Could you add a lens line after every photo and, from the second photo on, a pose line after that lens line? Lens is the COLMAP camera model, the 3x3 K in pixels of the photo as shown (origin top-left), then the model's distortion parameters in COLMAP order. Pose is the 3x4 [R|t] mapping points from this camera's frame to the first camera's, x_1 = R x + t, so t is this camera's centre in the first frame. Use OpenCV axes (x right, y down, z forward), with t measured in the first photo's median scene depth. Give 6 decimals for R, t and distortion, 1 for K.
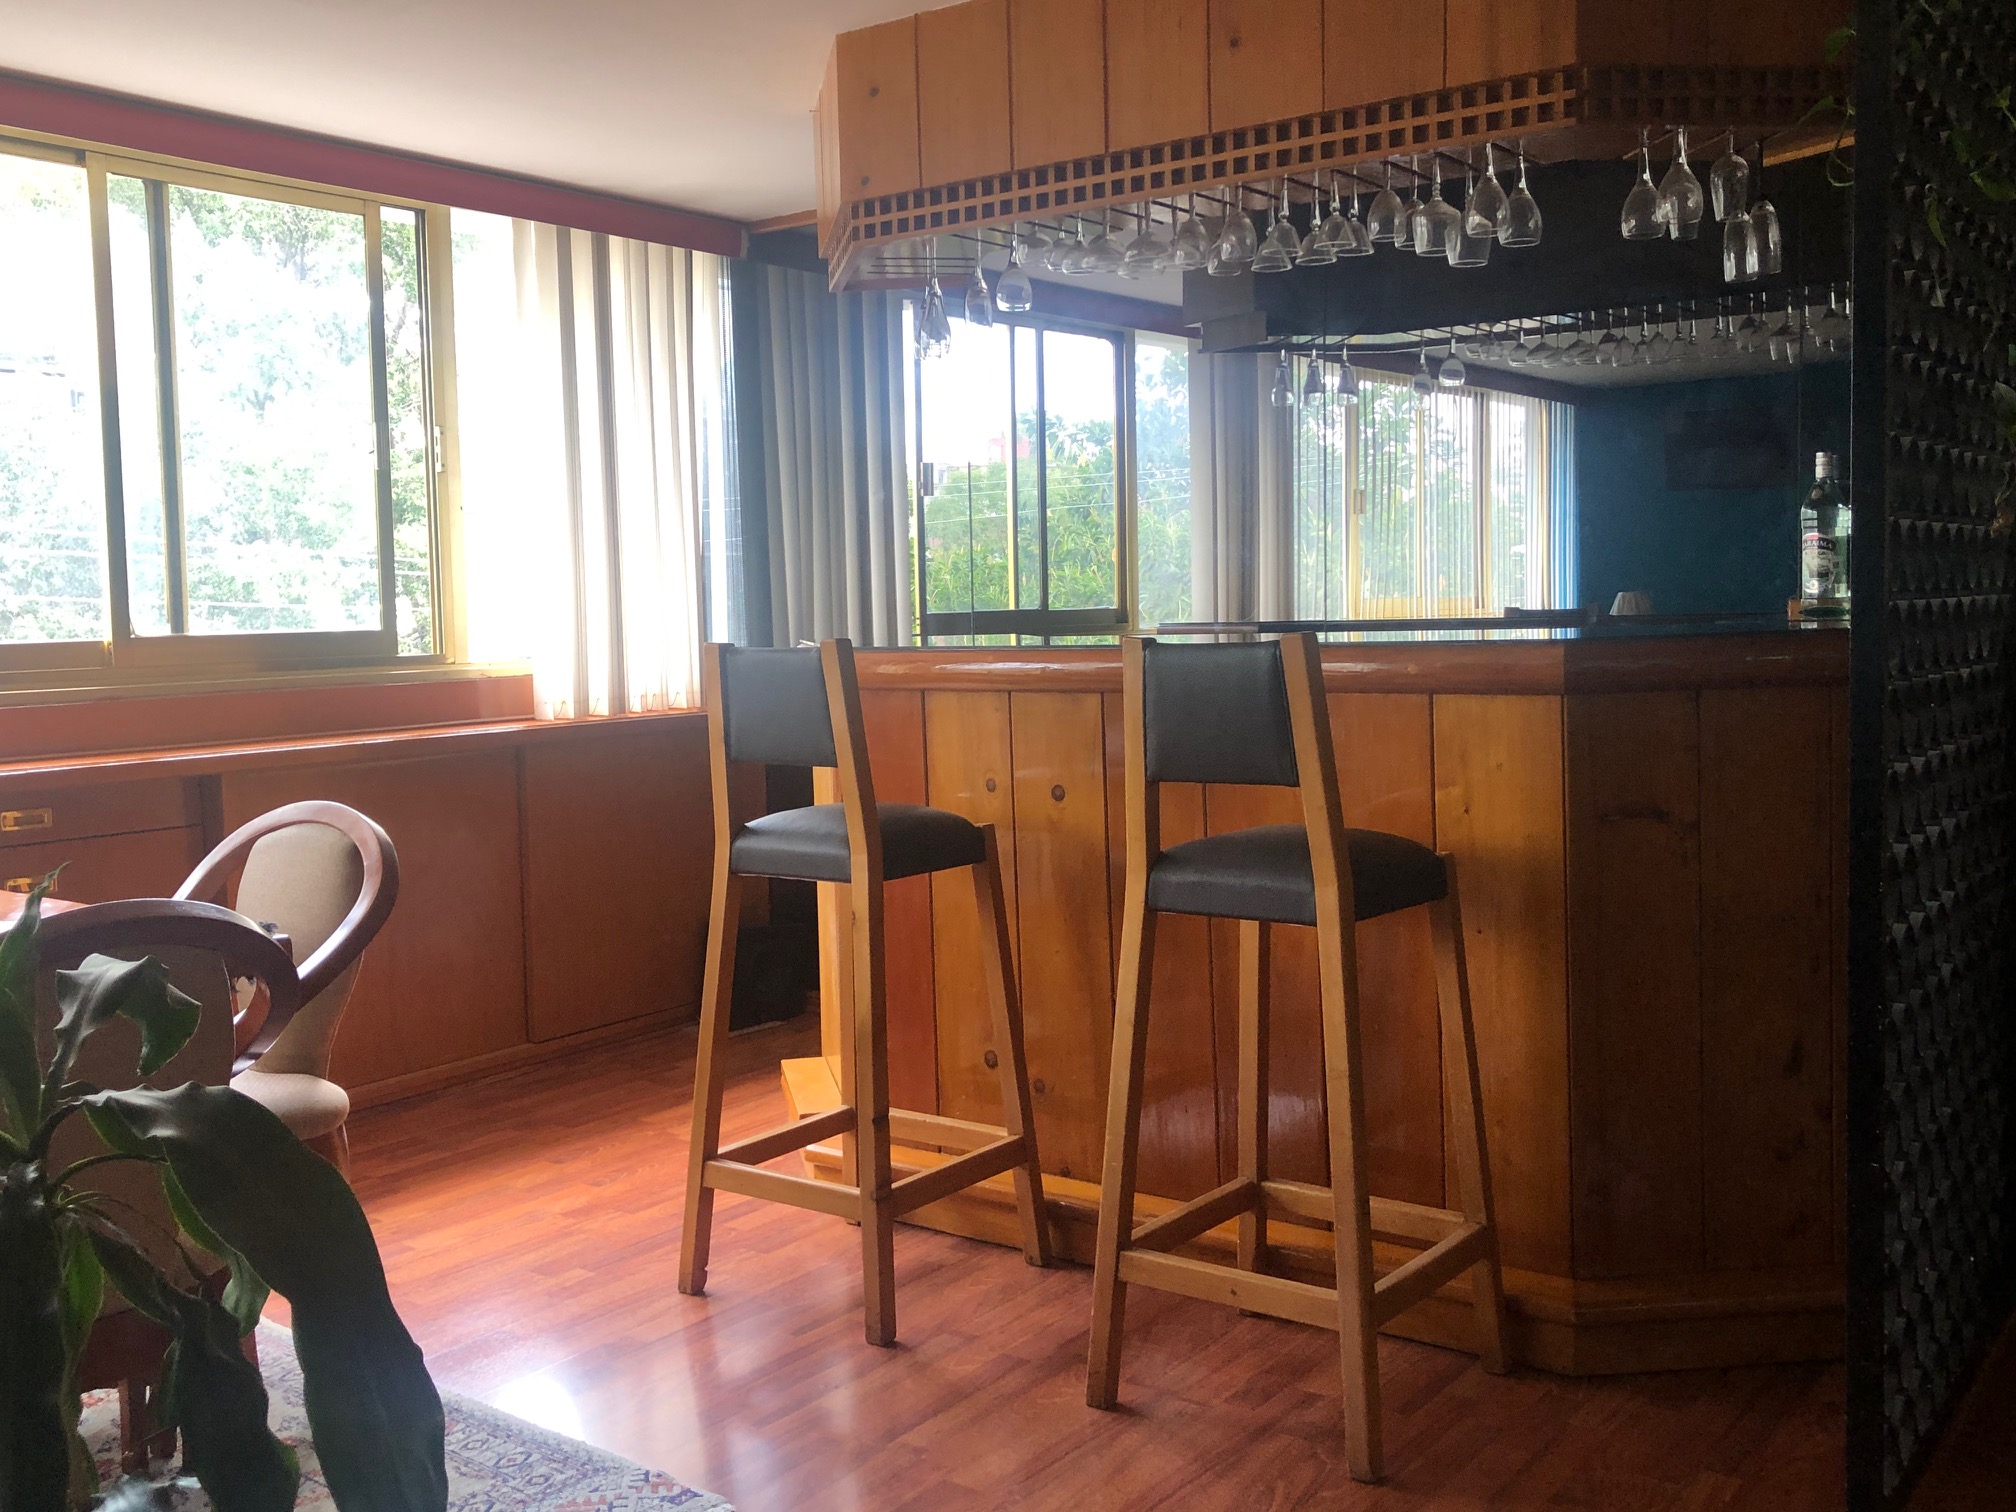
lens RADIAL K [[1948.0, 0, 997.2], [0, 1948.0, 741.7], [0, 0, 1]] dist [-0.003884, 0.009176]
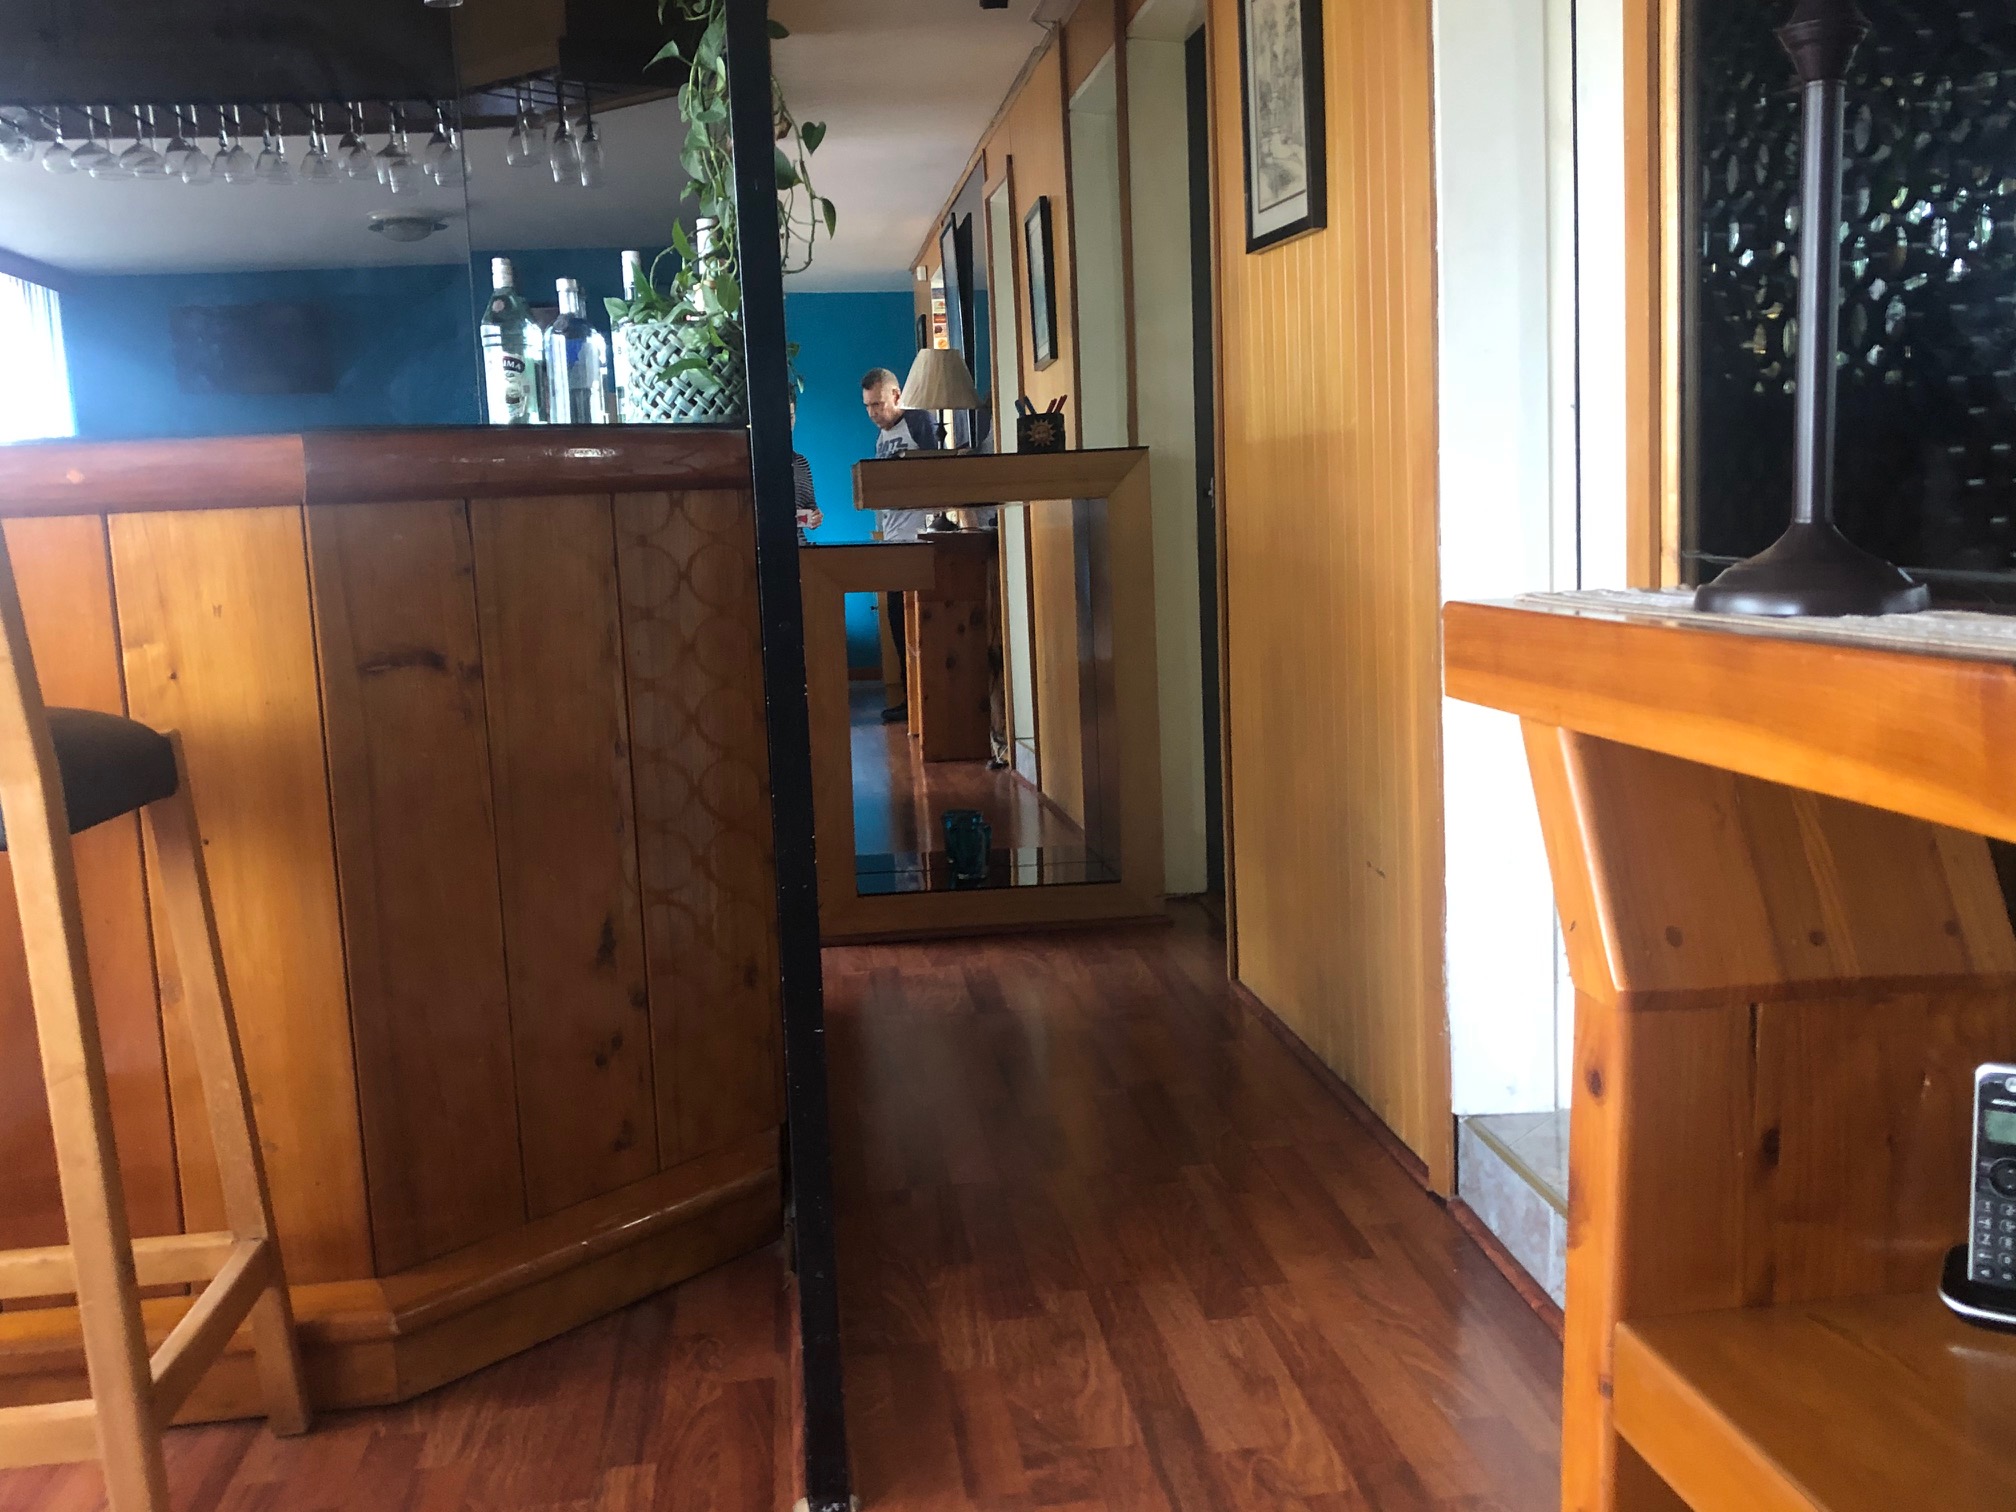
lens RADIAL K [[1948.0, 0, 997.2], [0, 1948.0, 741.7], [0, 0, 1]] dist [-0.003884, 0.009176]
pose [[0.726835, -0.091761, 0.680655, -0.028586], [0.079161, 0.995623, 0.049691, 0.048814], [-0.682235, 0.017764, 0.730917, 0.277267]]
